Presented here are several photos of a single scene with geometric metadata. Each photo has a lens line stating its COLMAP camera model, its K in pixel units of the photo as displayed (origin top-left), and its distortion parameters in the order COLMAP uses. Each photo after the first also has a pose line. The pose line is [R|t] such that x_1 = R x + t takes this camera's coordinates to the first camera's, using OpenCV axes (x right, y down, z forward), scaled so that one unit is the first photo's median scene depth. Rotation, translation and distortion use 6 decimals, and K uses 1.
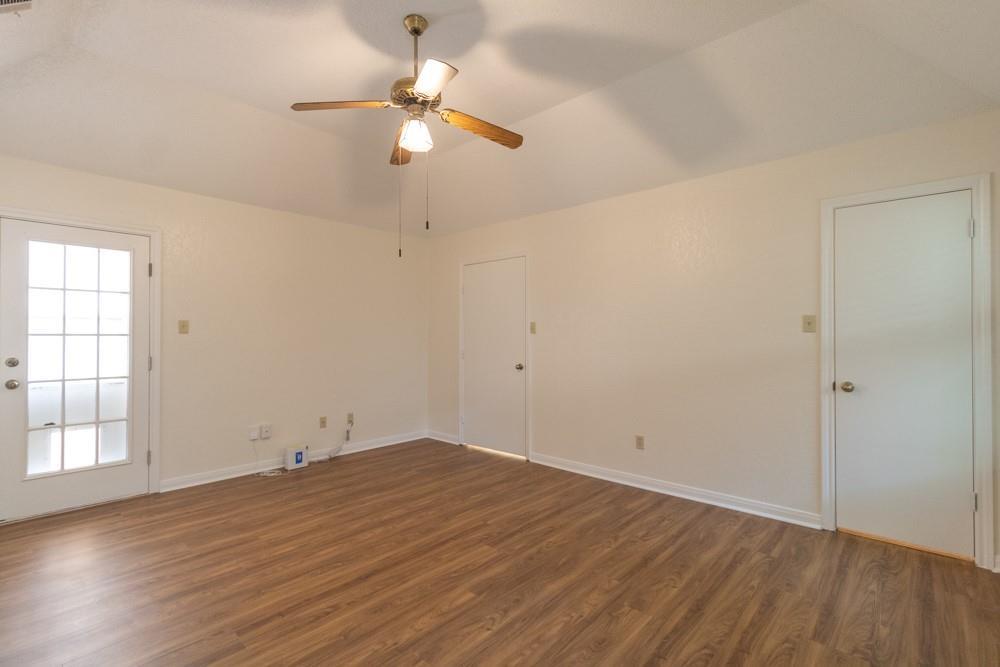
lens RADIAL K [[460.9, 0, 497.8], [0, 460.9, 332.0], [0, 0, 1]] dist [0.005952, -0.002705]
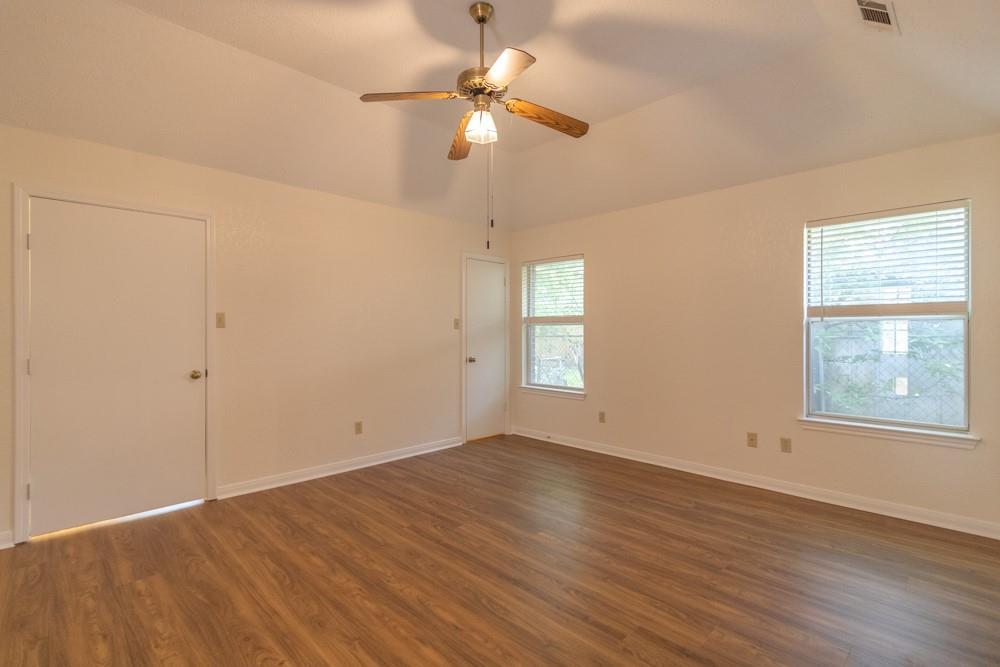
lens RADIAL K [[460.9, 0, 497.0], [0, 460.9, 335.0], [0, 0, 1]] dist [0.005952, -0.002705]
pose [[0.056113, -0.009228, 0.998382, -0.947709], [-0.008546, 0.999916, 0.009723, 0.005042], [-0.998388, -0.009078, 0.056029, 0.747026]]
